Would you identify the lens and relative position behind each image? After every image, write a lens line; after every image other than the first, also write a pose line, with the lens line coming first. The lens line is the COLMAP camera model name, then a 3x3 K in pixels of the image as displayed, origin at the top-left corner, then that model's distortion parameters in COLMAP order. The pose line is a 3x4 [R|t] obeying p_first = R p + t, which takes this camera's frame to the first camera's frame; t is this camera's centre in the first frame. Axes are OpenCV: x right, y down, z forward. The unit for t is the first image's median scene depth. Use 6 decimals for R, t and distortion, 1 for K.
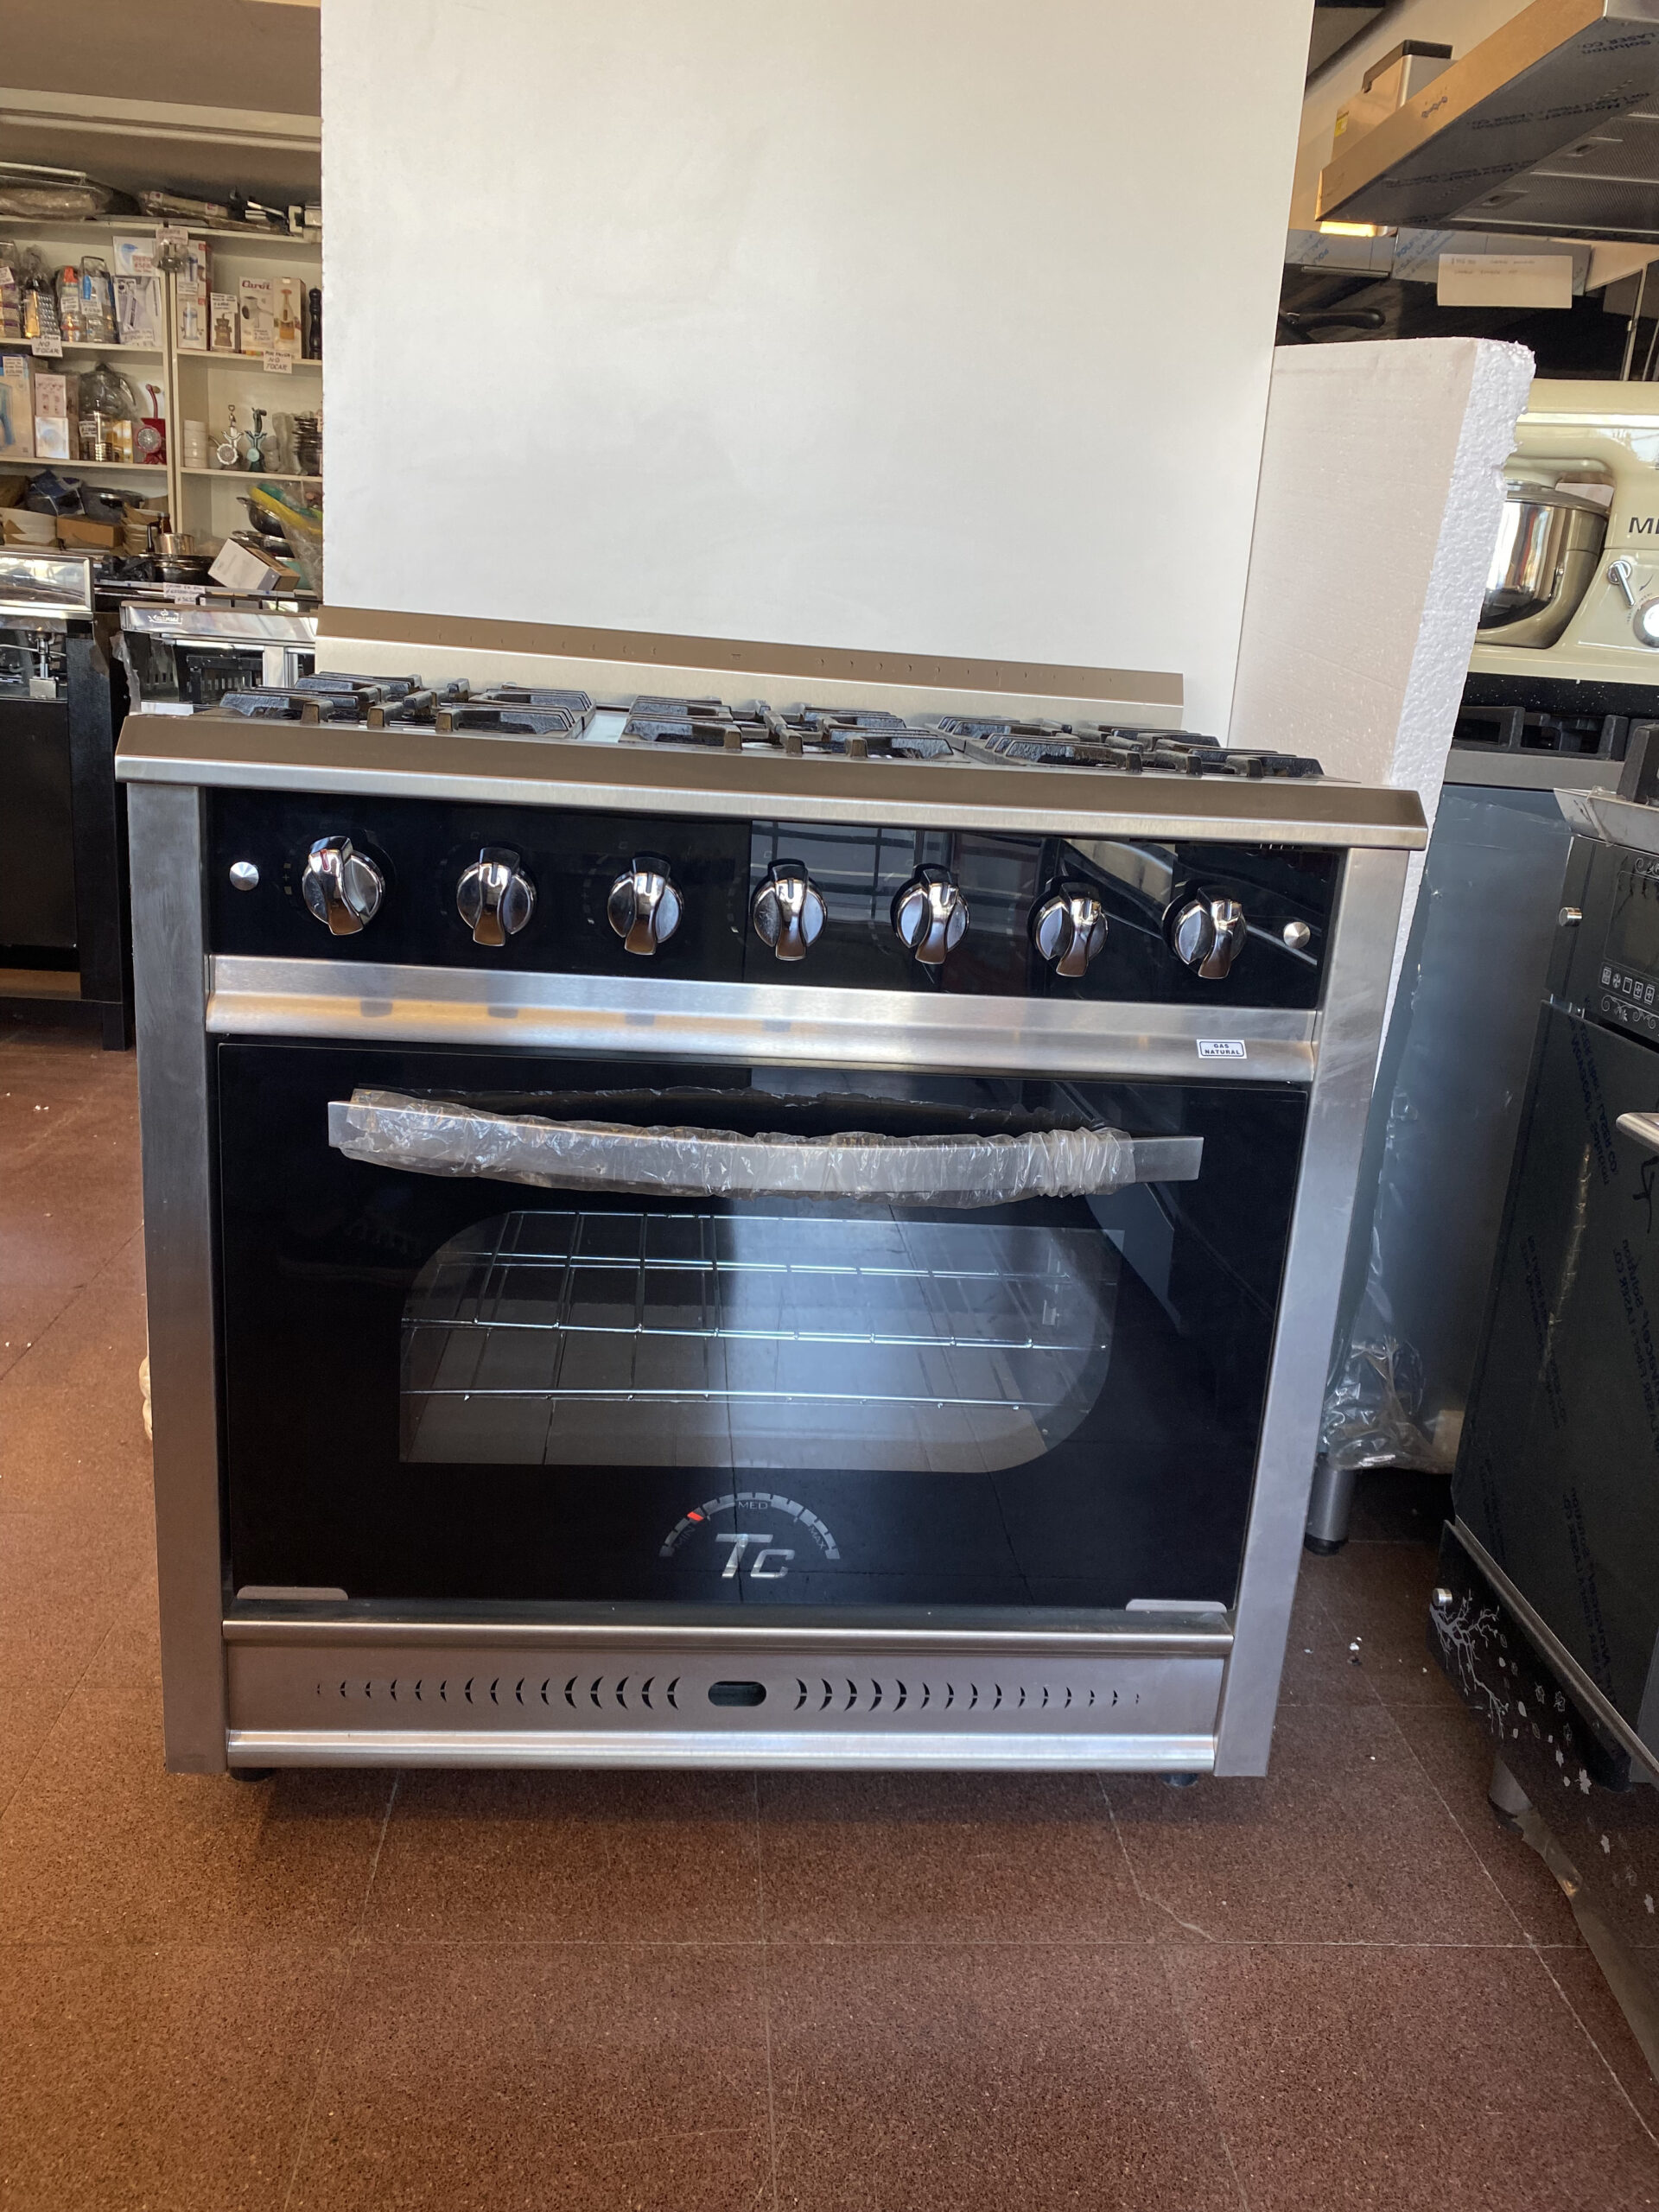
lens RADIAL K [[1694.8, 0, 828.2], [0, 1694.8, 1075.4], [0, 0, 1]] dist [0.005617, -0.007140]
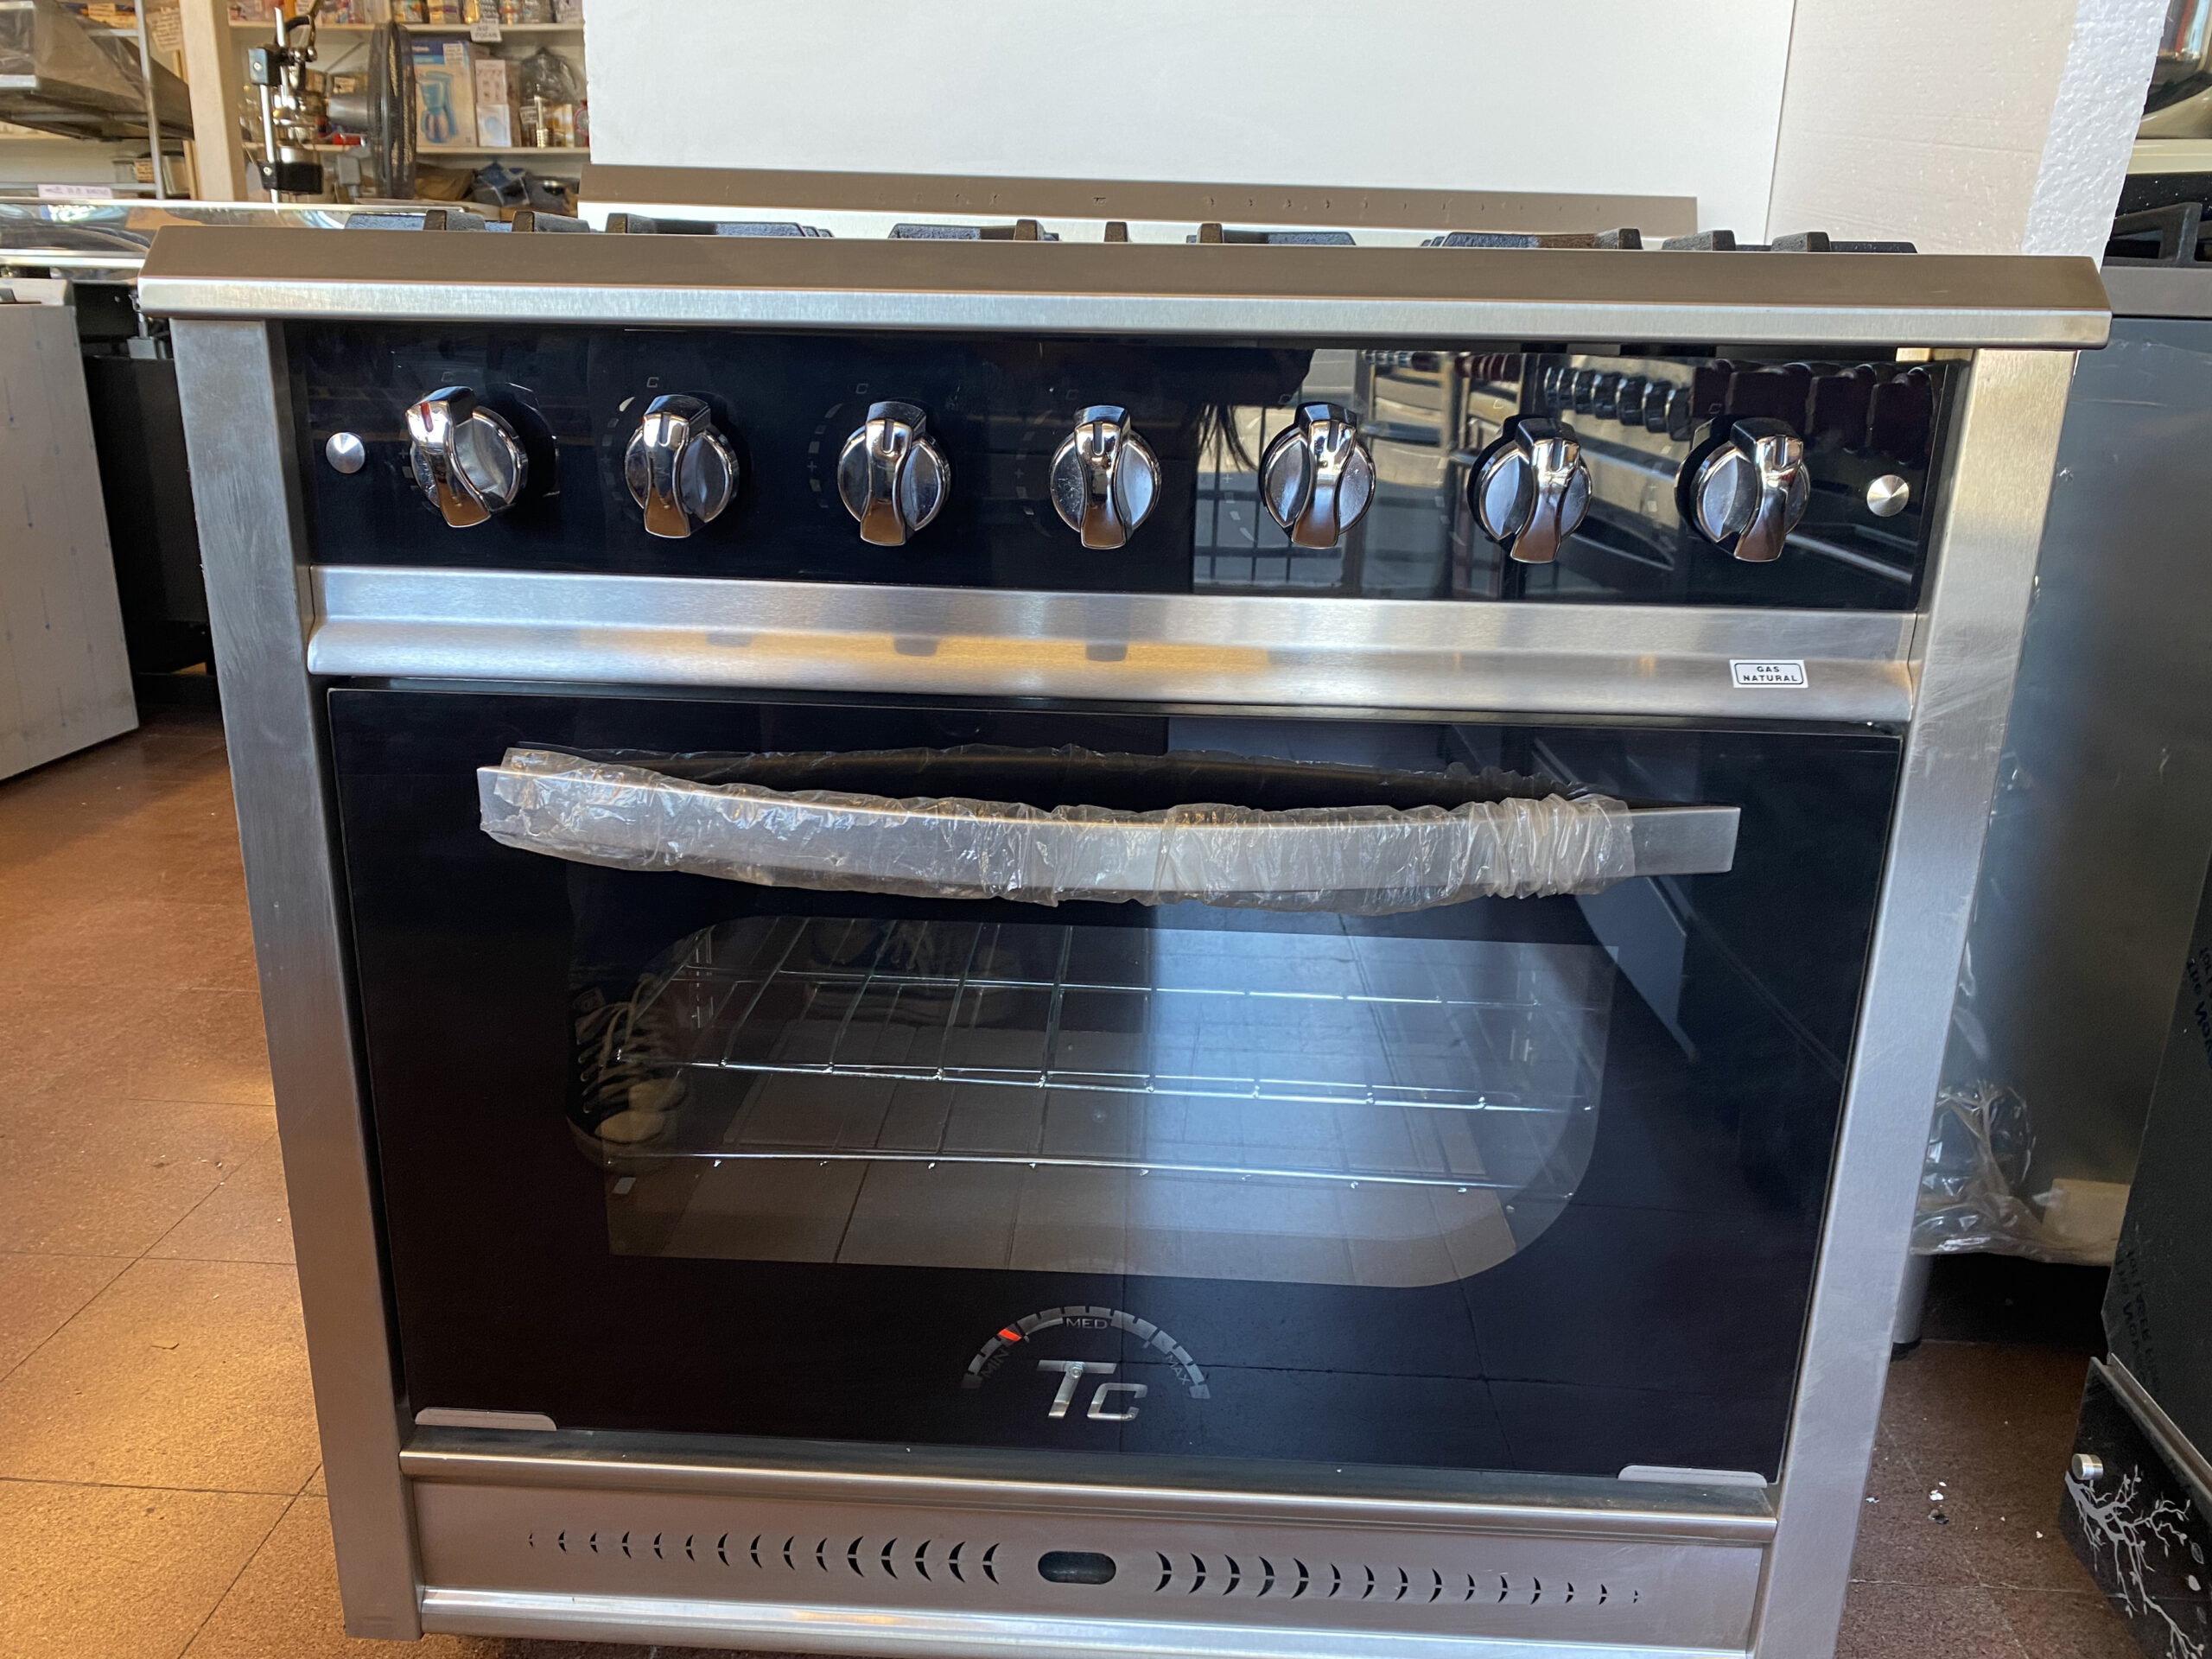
lens RADIAL K [[1694.8, 0, 1082.1], [0, 1694.8, 824.7], [0, 0, 1]] dist [0.005617, -0.007140]
pose [[0.991058, -0.007212, -0.133240, 0.051539], [0.011477, 0.999445, 0.031264, 0.018215], [0.132940, -0.032514, 0.990591, 0.289218]]
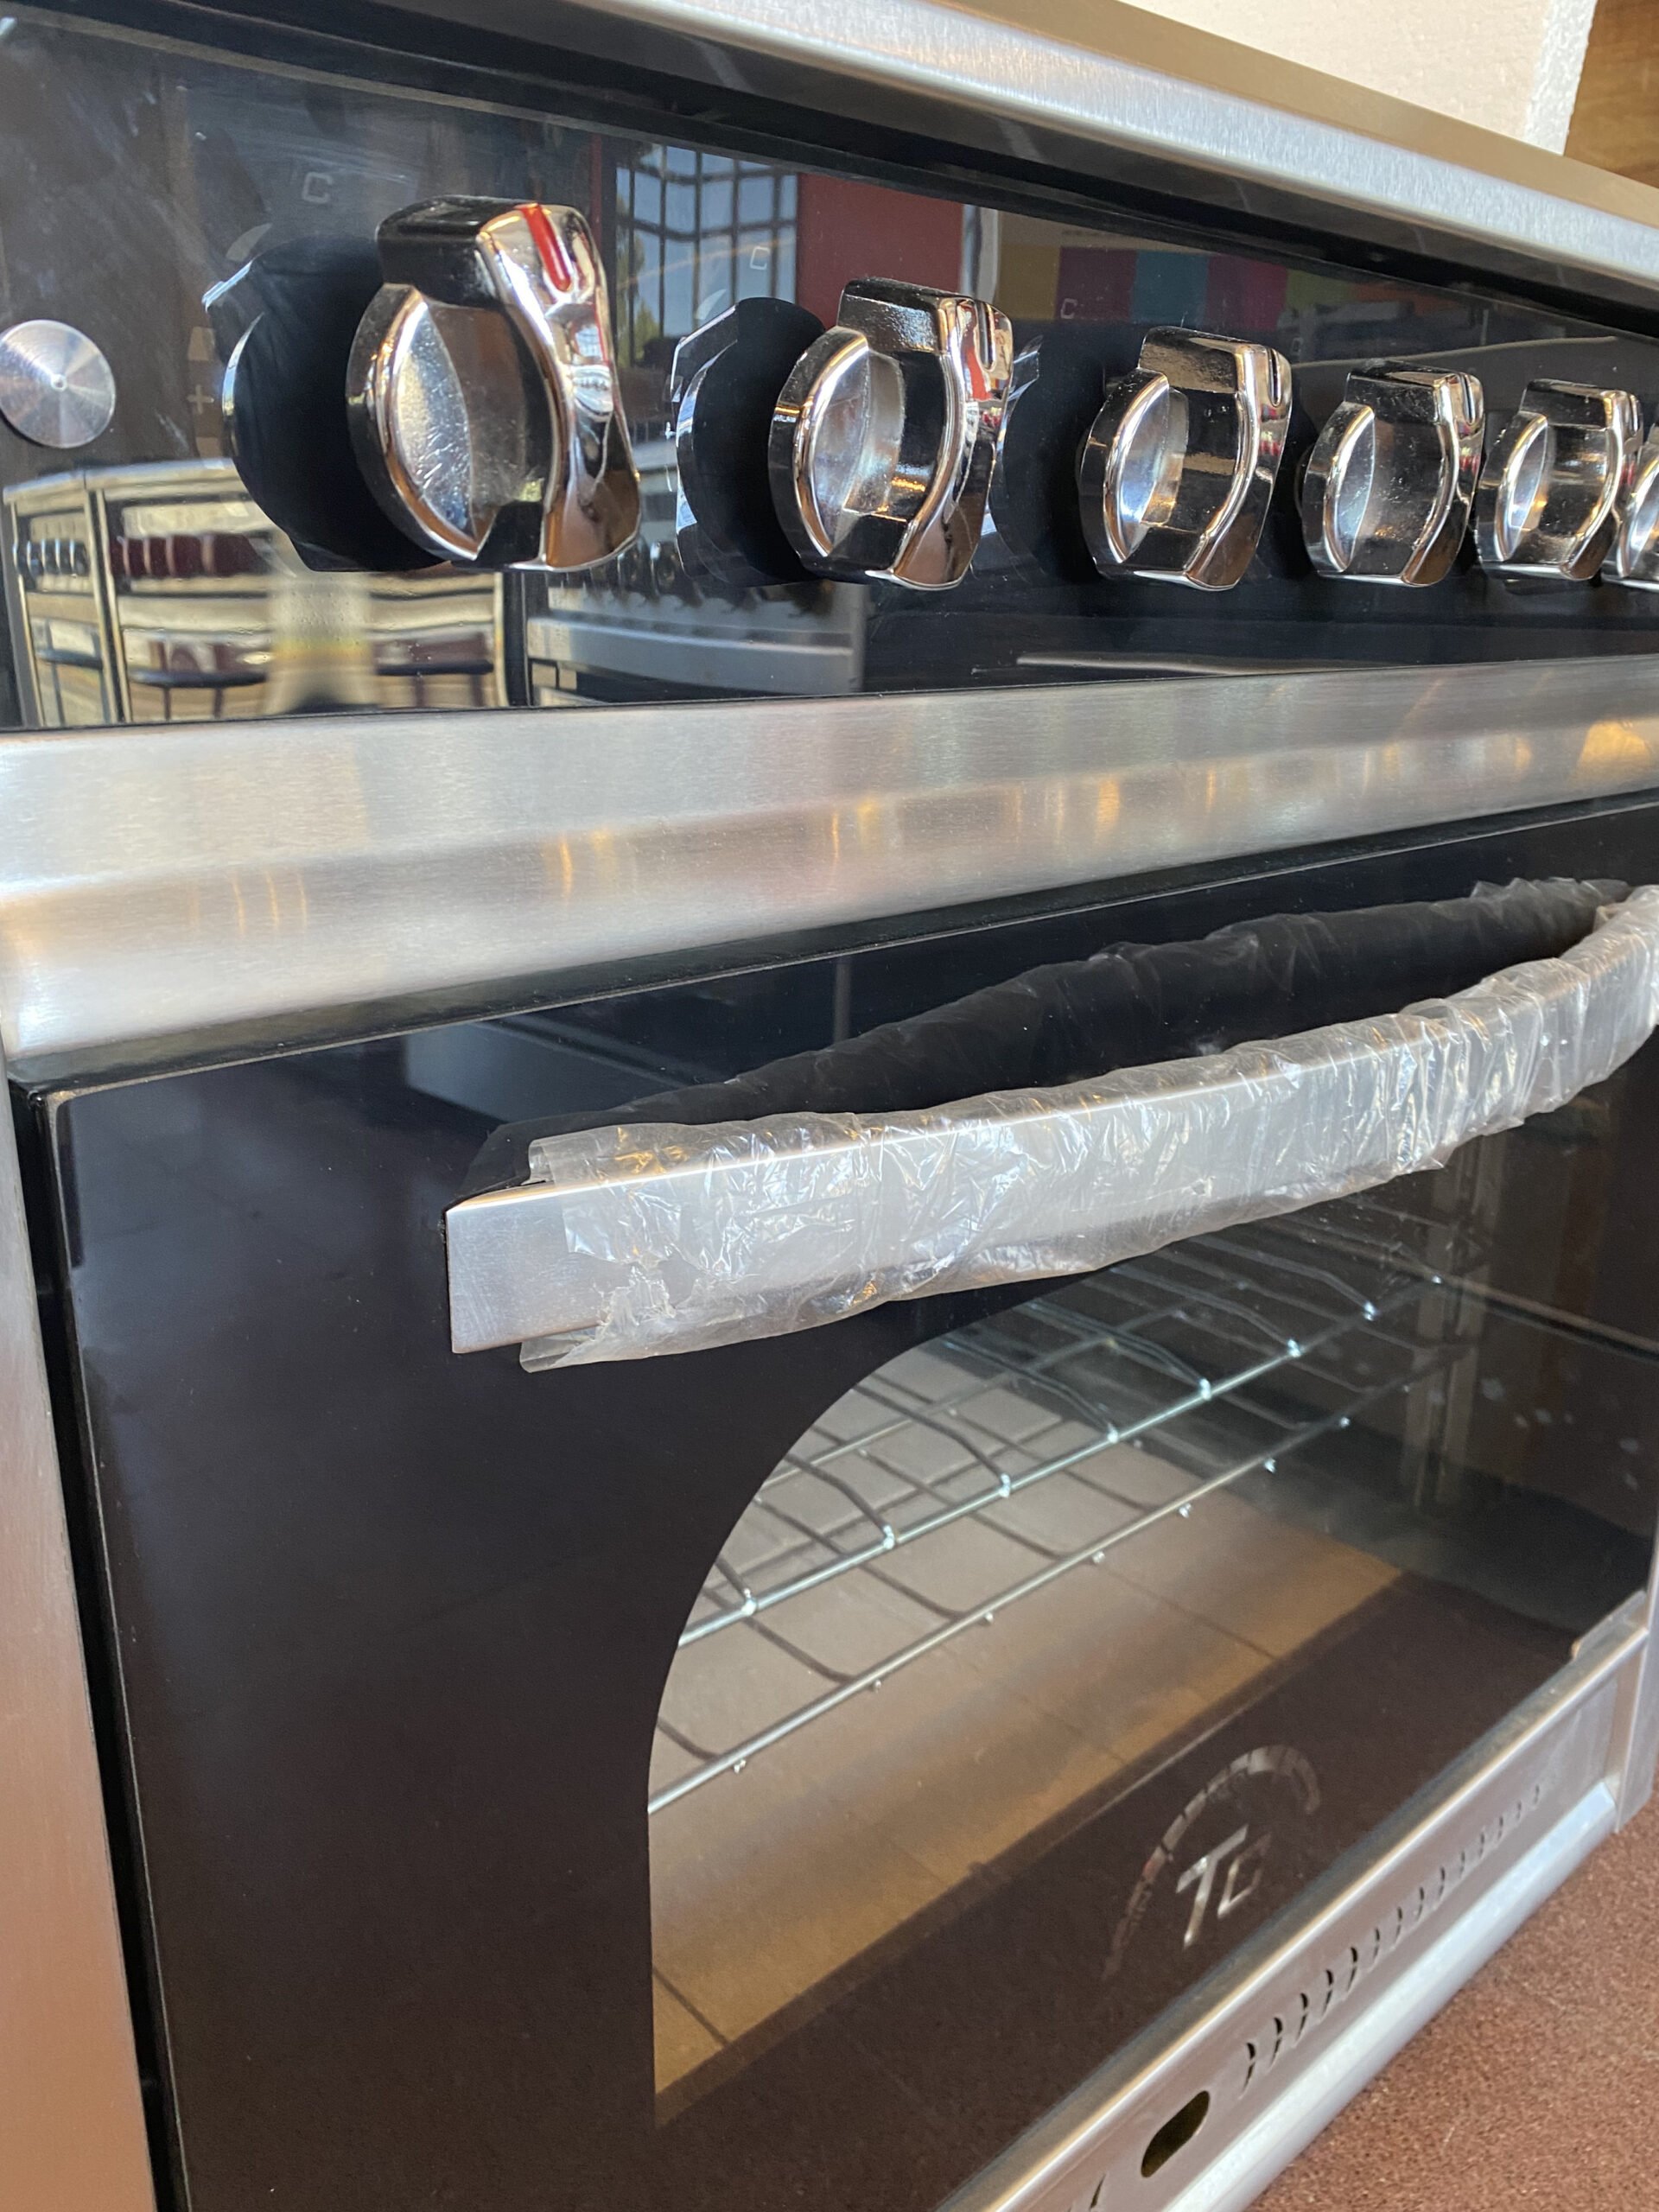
lens RADIAL K [[1694.8, 0, 816.0], [0, 1694.8, 1089.6], [0, 0, 1]] dist [0.005617, -0.007140]
pose [[0.795864, -0.232433, 0.559085, -0.367115], [0.206829, 0.972201, 0.109758, -0.021494], [-0.569054, 0.028283, 0.821814, 0.658457]]
